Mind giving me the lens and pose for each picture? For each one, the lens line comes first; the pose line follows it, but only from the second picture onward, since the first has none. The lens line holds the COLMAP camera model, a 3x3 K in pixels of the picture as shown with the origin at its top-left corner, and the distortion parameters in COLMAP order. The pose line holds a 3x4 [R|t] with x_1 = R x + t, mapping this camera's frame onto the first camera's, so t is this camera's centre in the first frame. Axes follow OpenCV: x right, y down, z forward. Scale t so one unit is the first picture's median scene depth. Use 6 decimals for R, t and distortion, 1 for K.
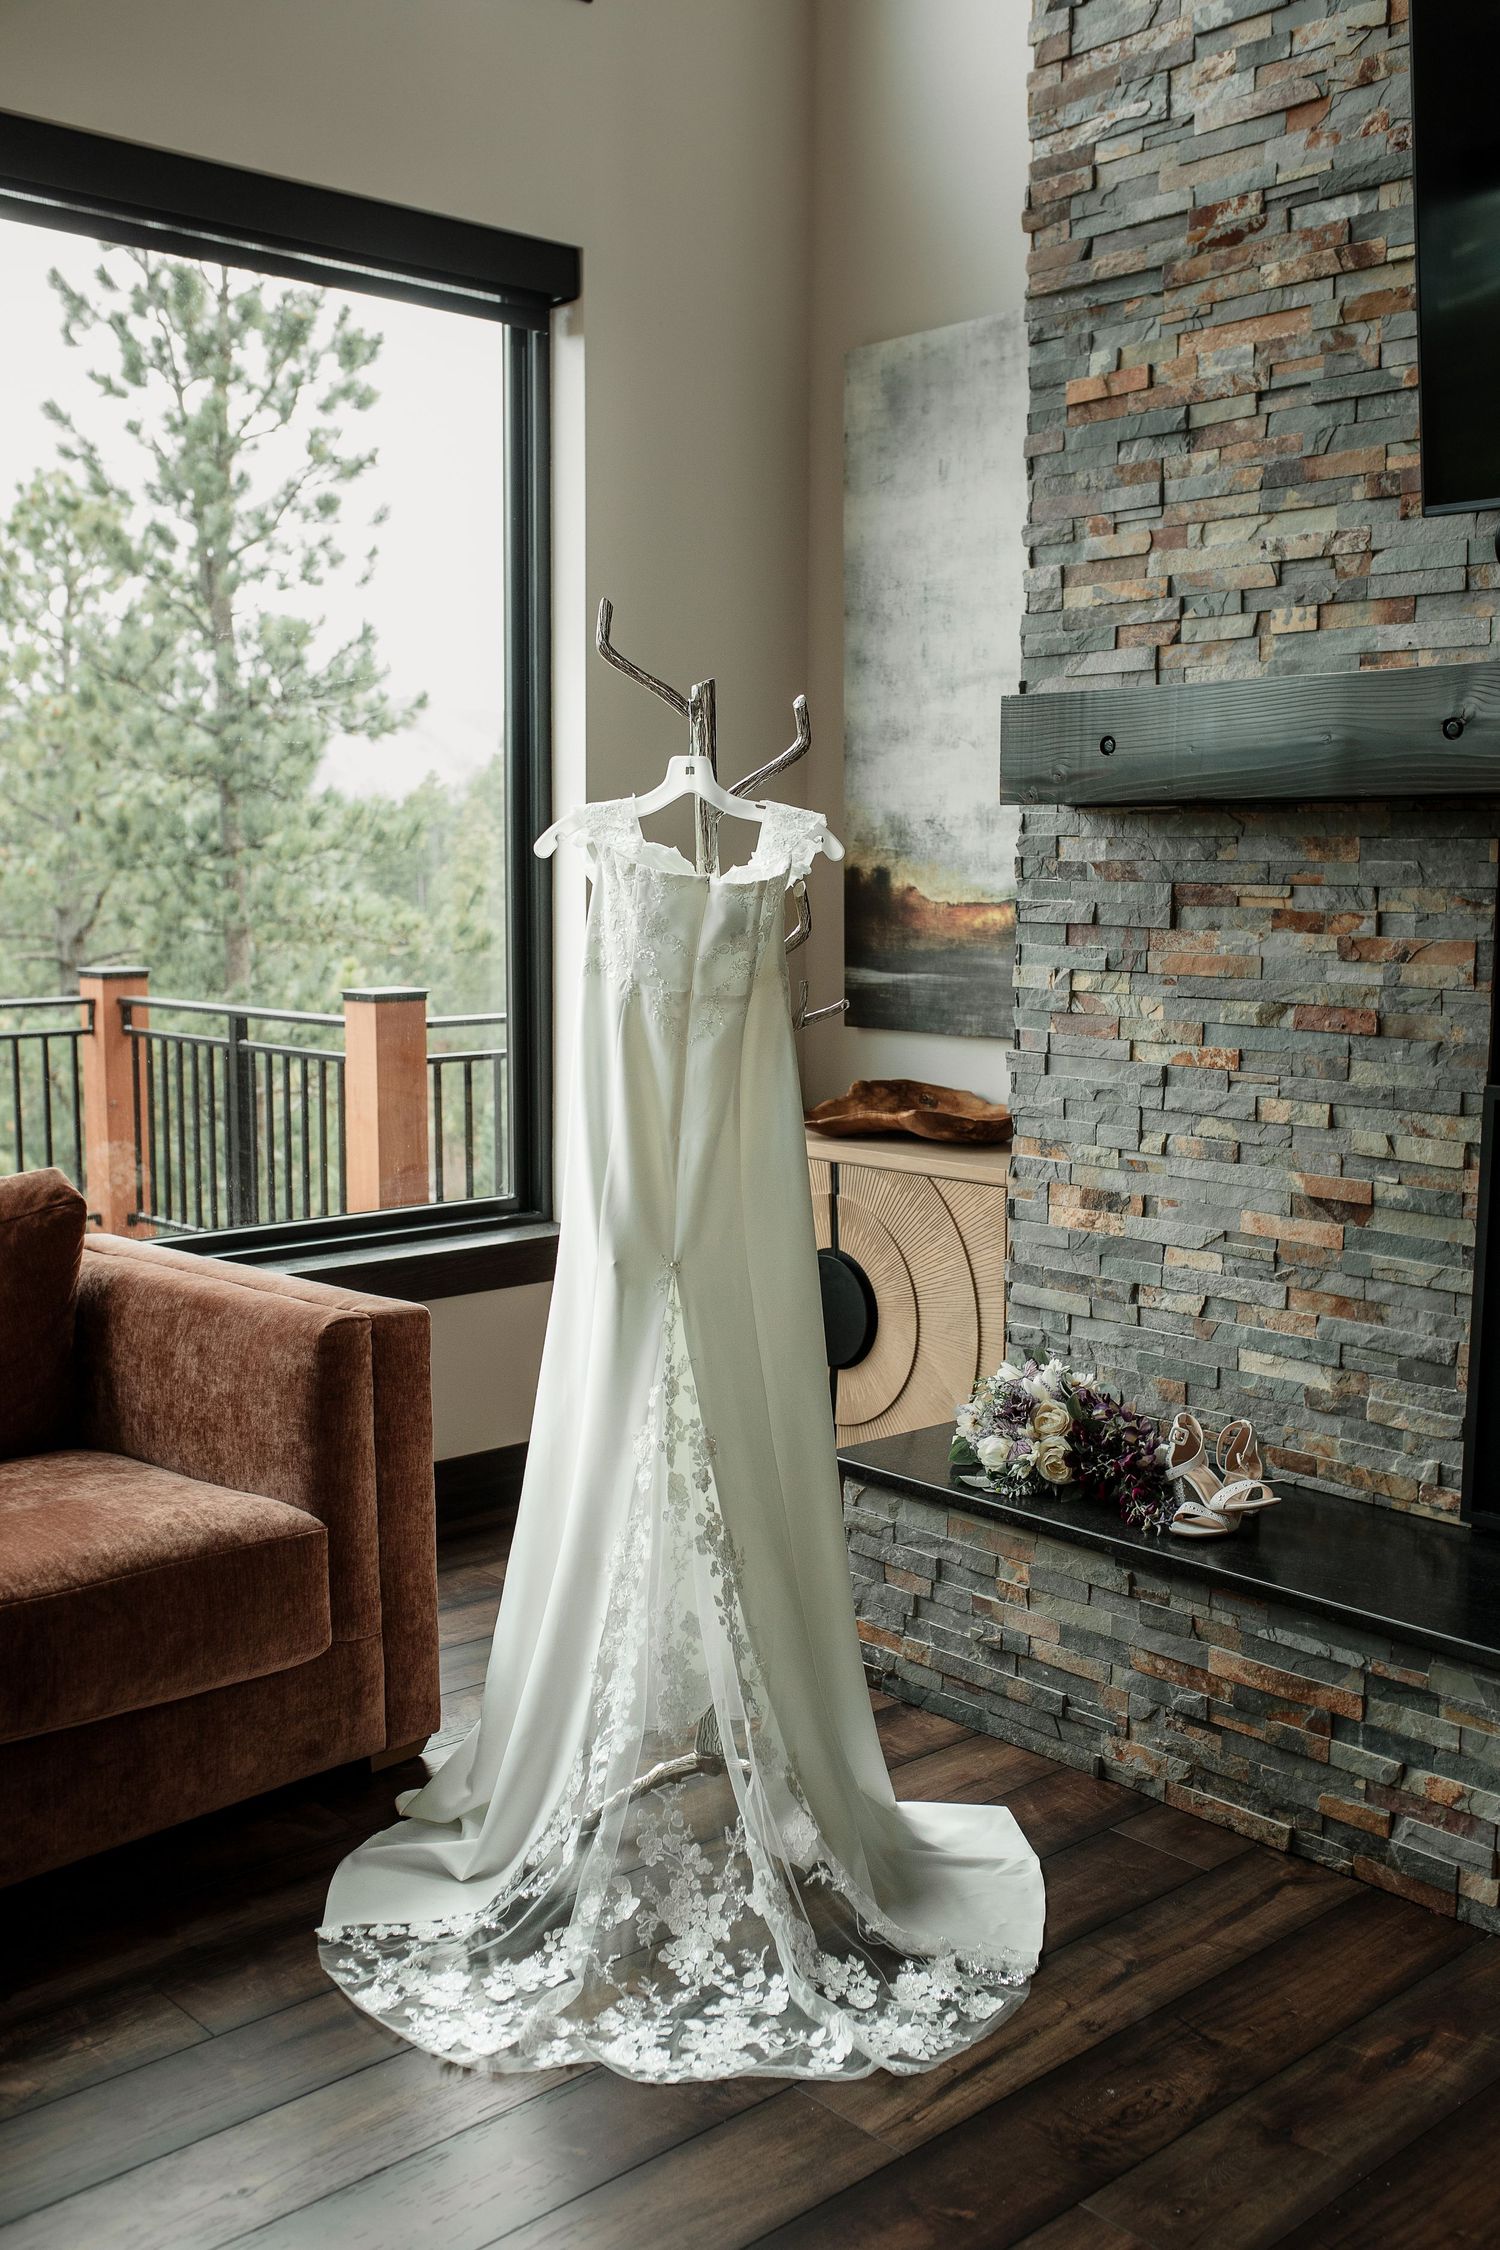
lens RADIAL K [[2157.1, 0, 748.7], [0, 2157.1, 1123.0], [0, 0, 1]] dist [-0.037189, 0.000000]
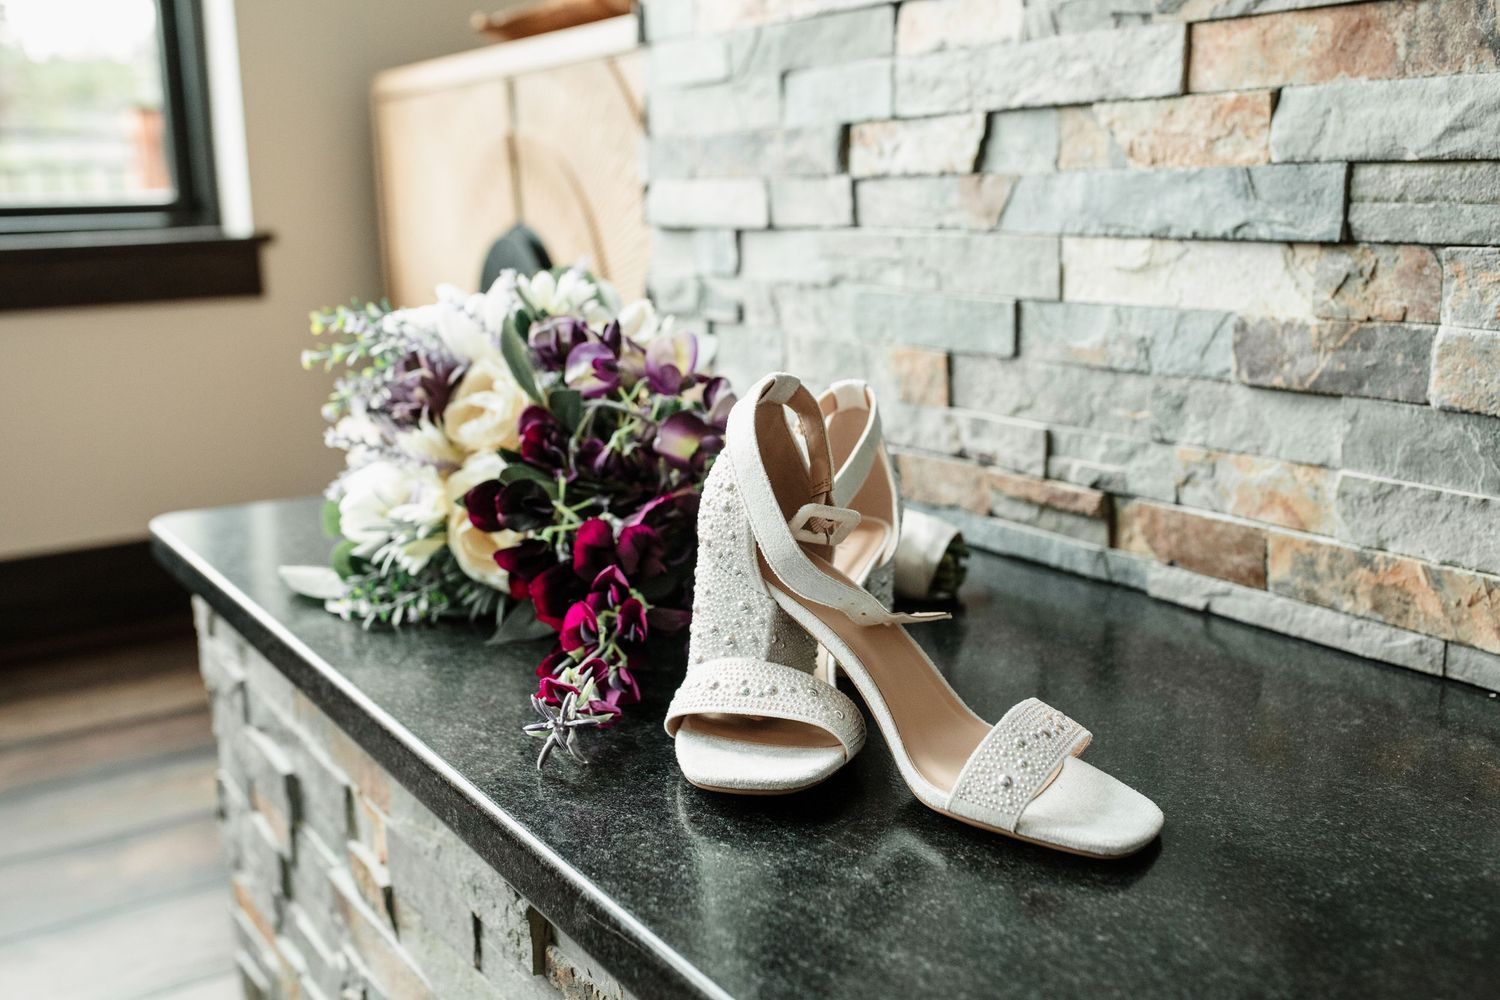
lens RADIAL K [[1438.1, 0, 750.3], [0, 1438.1, 501.4], [0, 0, 1]] dist [-0.037189, 0.000000]
pose [[0.987778, 0.006865, -0.155719, 0.218711], [0.007963, 0.995502, 0.094402, 0.128904], [0.155667, -0.094488, 0.983280, 0.766325]]
